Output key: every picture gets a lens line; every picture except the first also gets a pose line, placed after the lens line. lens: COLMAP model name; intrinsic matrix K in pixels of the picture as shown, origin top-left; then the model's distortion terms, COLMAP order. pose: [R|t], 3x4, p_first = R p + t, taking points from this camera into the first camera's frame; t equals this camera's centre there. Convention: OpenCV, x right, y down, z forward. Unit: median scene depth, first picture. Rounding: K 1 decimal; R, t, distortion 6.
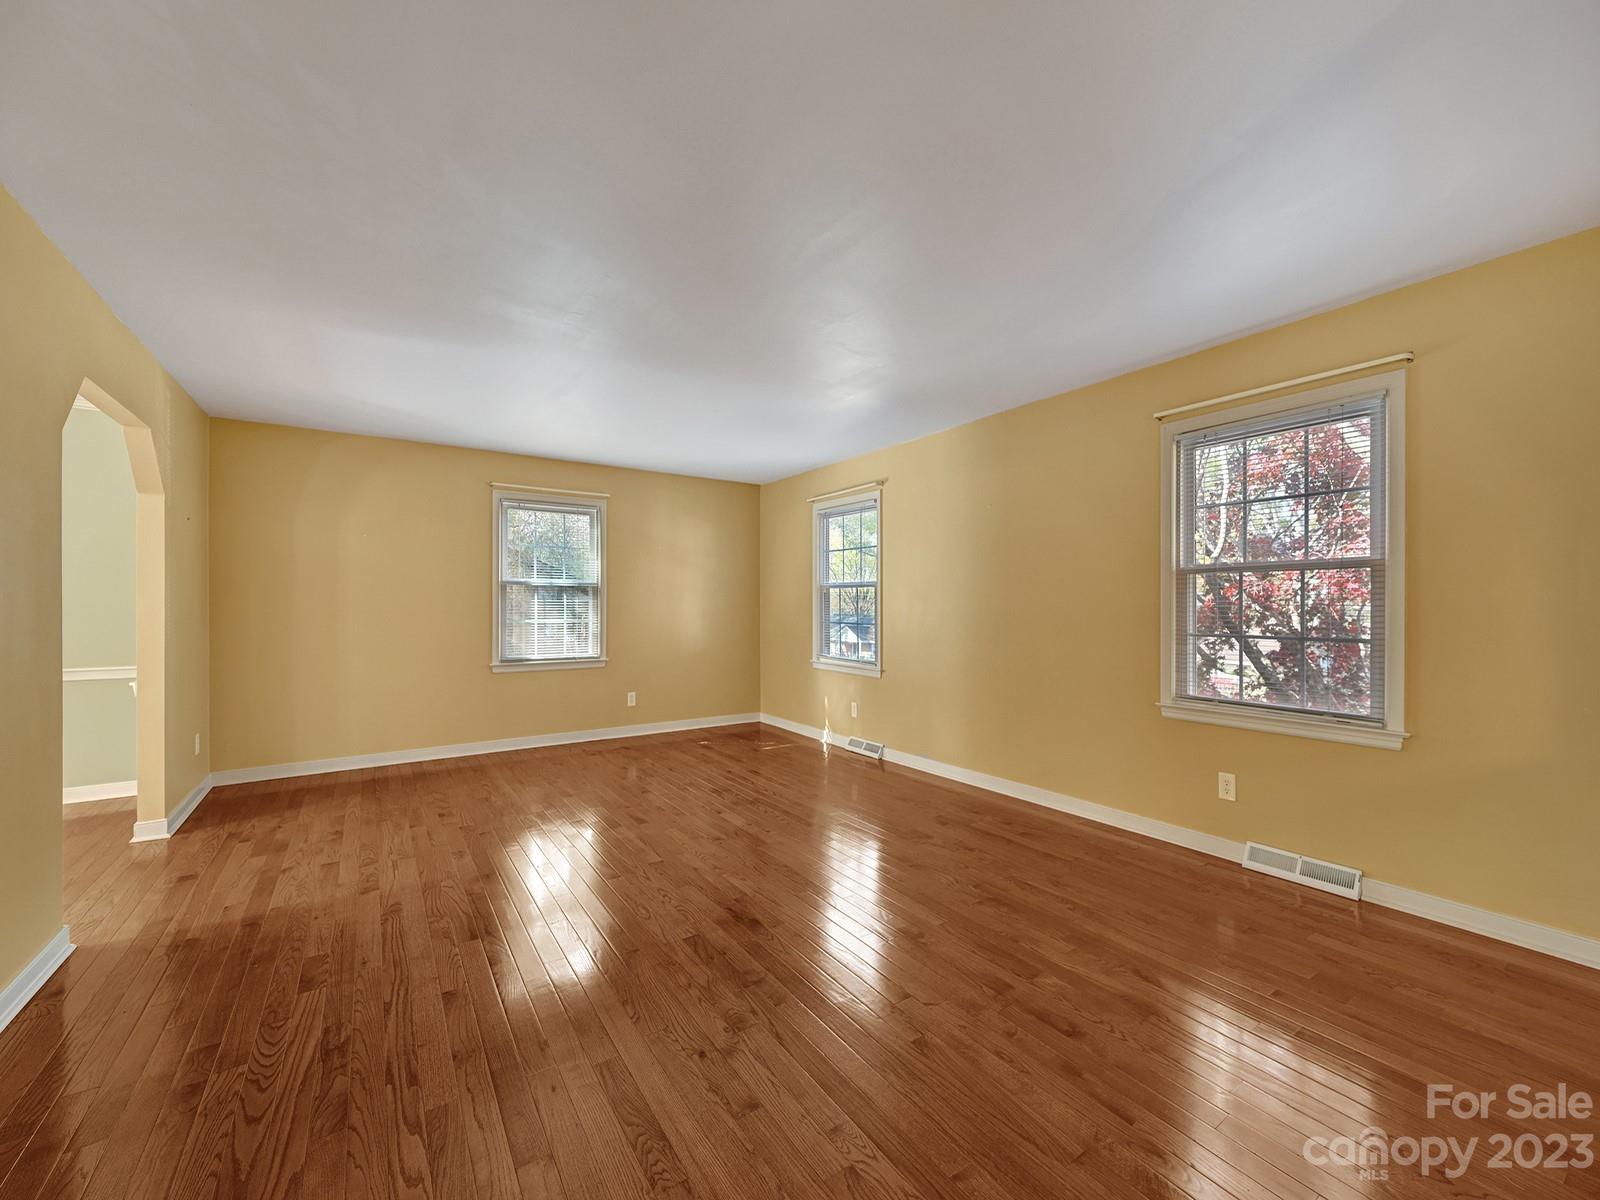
lens RADIAL K [[639.7, 0, 802.8], [0, 639.7, 605.4], [0, 0, 1]] dist [0.002251, -0.000035]
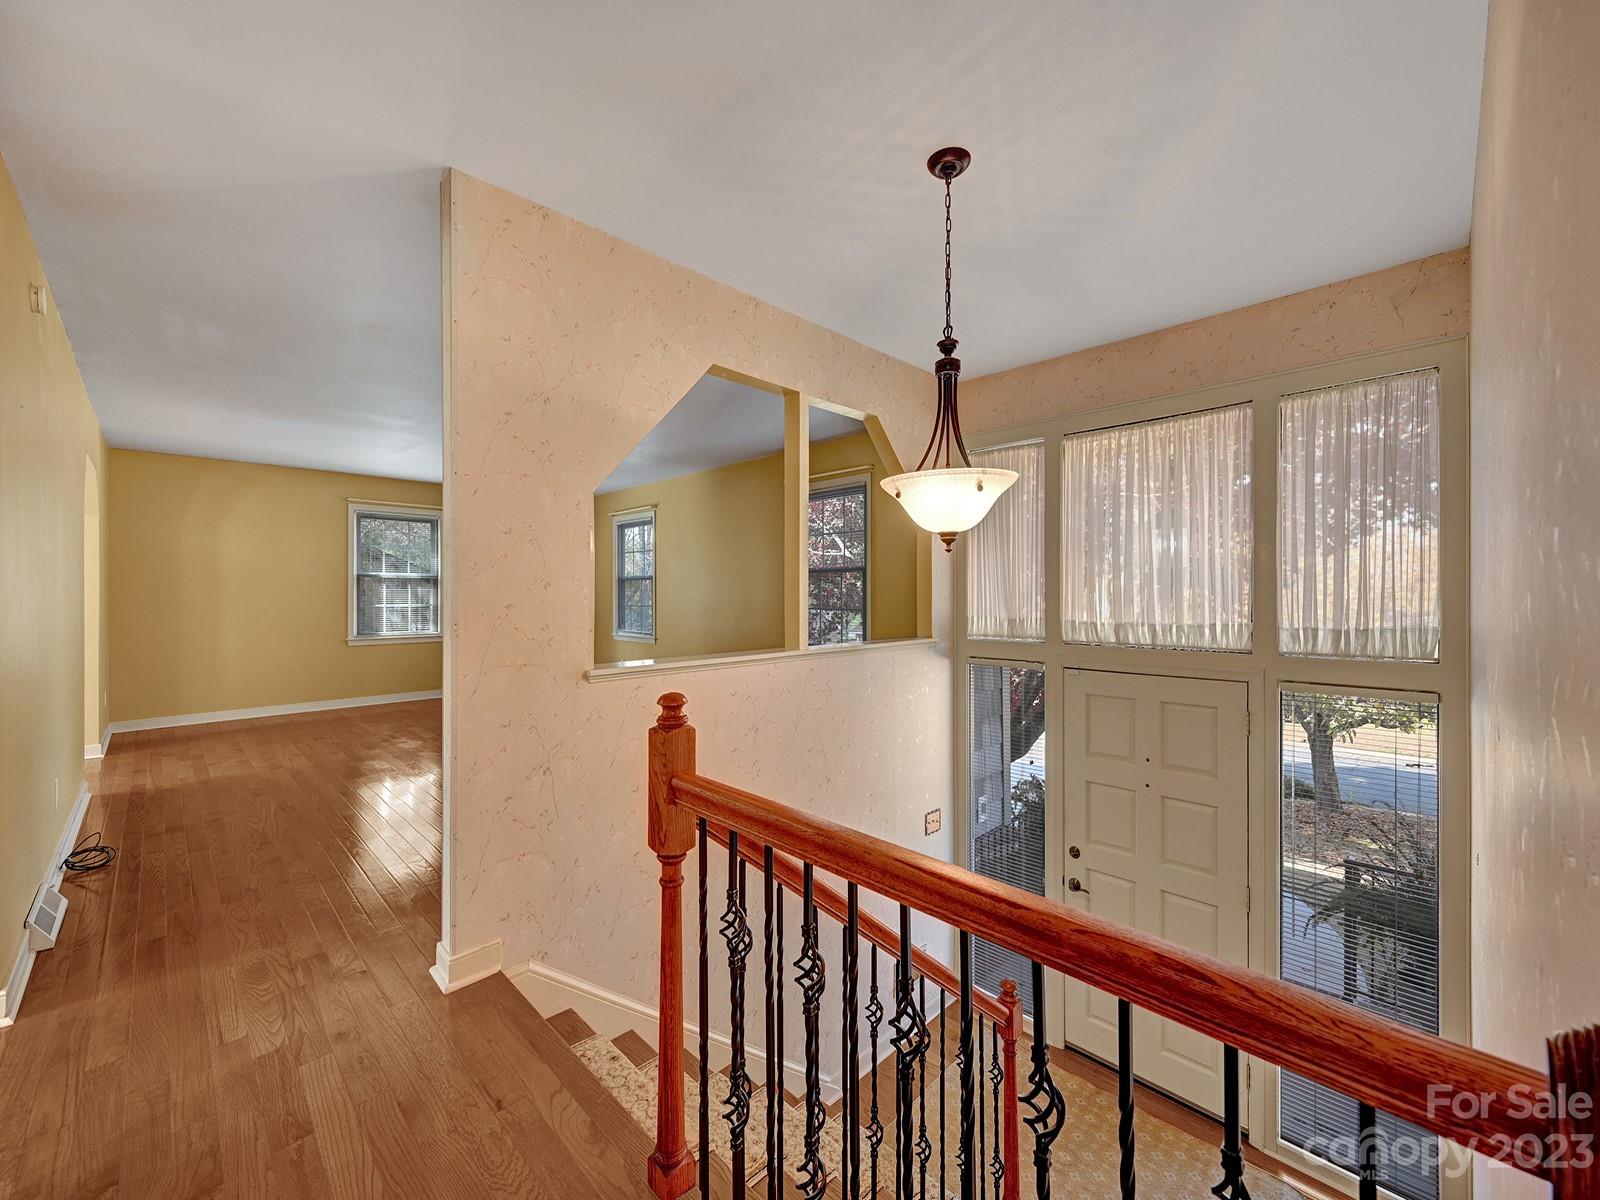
lens RADIAL K [[638.1, 0, 804.6], [0, 638.1, 595.0], [0, 0, 1]] dist [-0.003117, -0.000418]
pose [[0.980243, -0.004808, 0.197738, 0.255700], [0.004860, 0.999988, 0.000222, 0.010373], [-0.197736, 0.000744, 0.980255, -0.688358]]
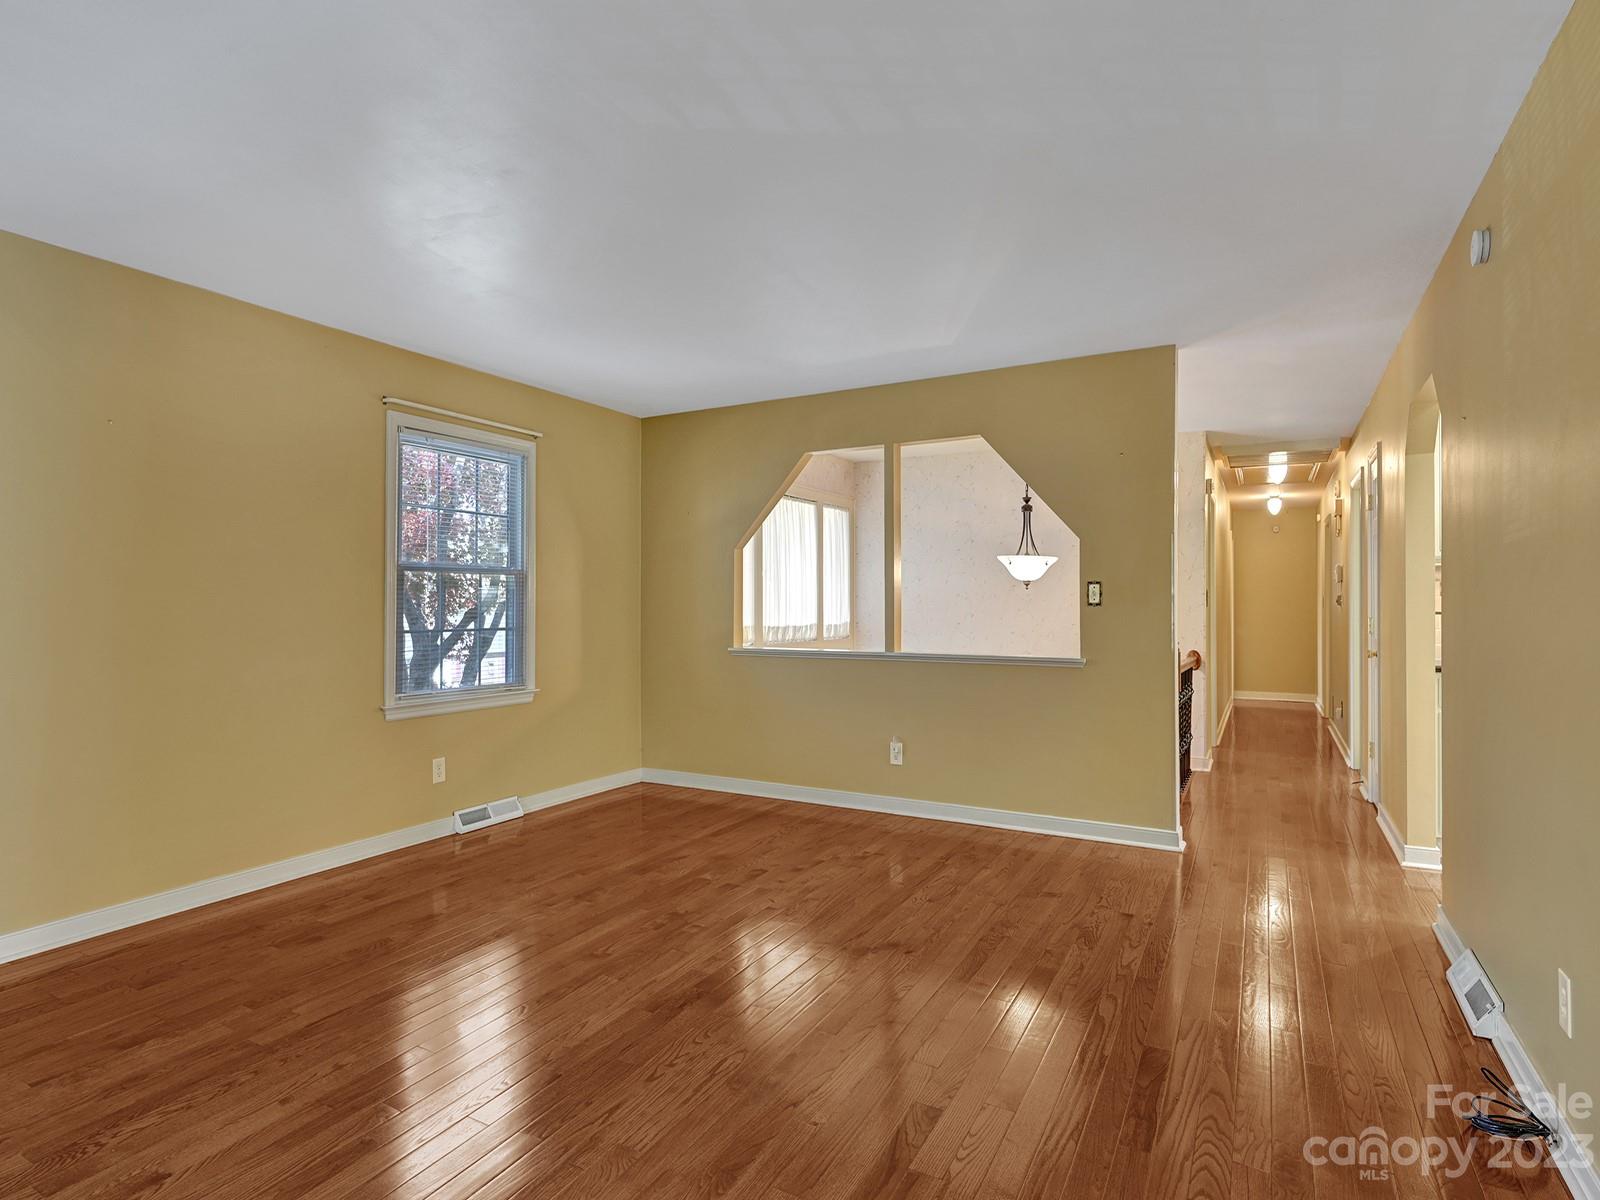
lens RADIAL K [[837.5, 0, 800.0], [0, 837.5, 600.0], [0, 0, 1]] dist [0.001182, 0.000273]
pose [[-0.457789, 0.006784, 0.889035, -0.804666], [-0.000950, 0.999967, -0.008120, 0.005383], [-0.889060, -0.004562, -0.457768, 1.018149]]
